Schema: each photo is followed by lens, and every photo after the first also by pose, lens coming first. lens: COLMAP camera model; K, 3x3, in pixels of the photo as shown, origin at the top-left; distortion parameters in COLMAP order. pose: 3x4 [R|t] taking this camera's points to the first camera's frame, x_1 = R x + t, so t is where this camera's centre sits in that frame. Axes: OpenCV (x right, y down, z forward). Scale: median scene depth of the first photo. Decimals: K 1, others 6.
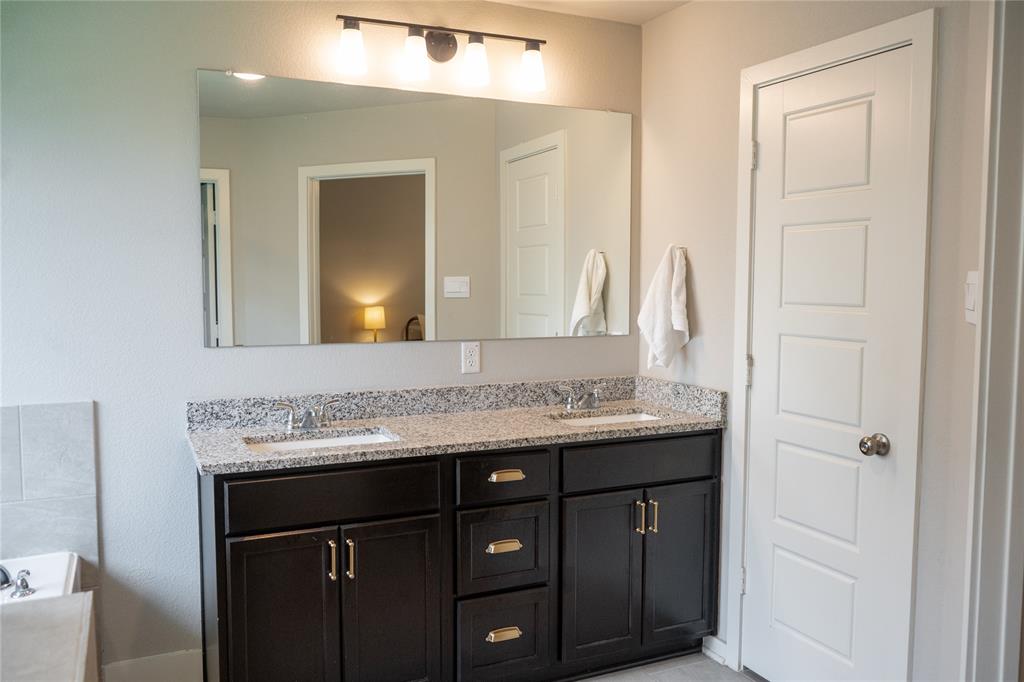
lens RADIAL K [[826.8, 0, 510.2], [0, 826.8, 339.7], [0, 0, 1]] dist [-0.012747, 0.019124]
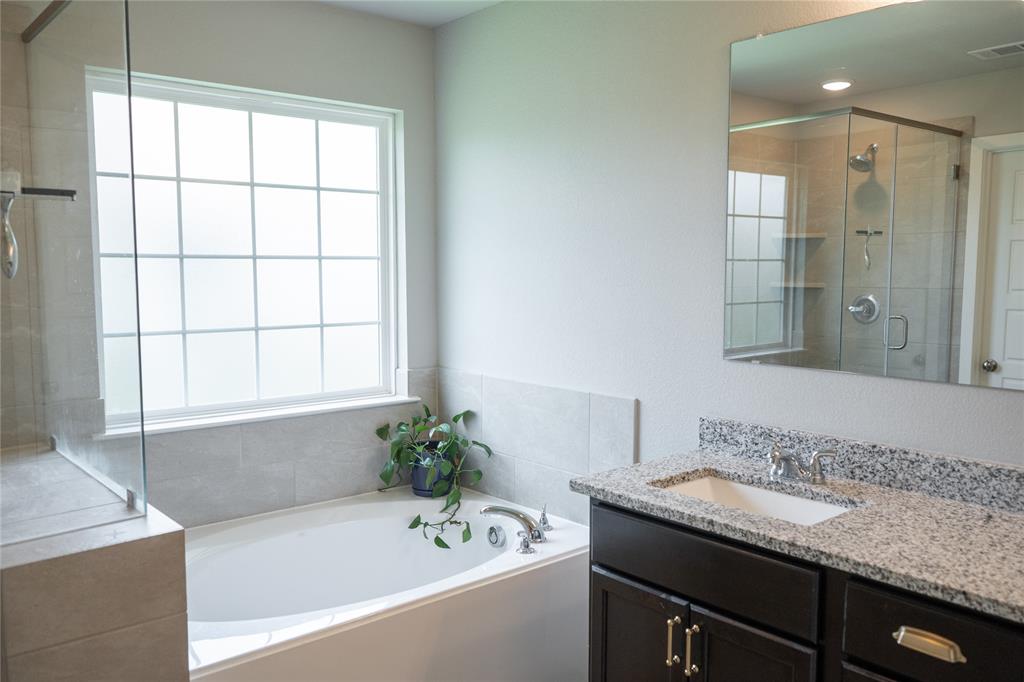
lens RADIAL K [[826.8, 0, 515.9], [0, 826.8, 349.6], [0, 0, 1]] dist [-0.012747, 0.019124]
pose [[0.285027, 0.095733, -0.953727, 0.404409], [-0.069507, 0.994445, 0.079047, -0.054977], [0.955996, 0.043760, 0.290098, 0.524803]]
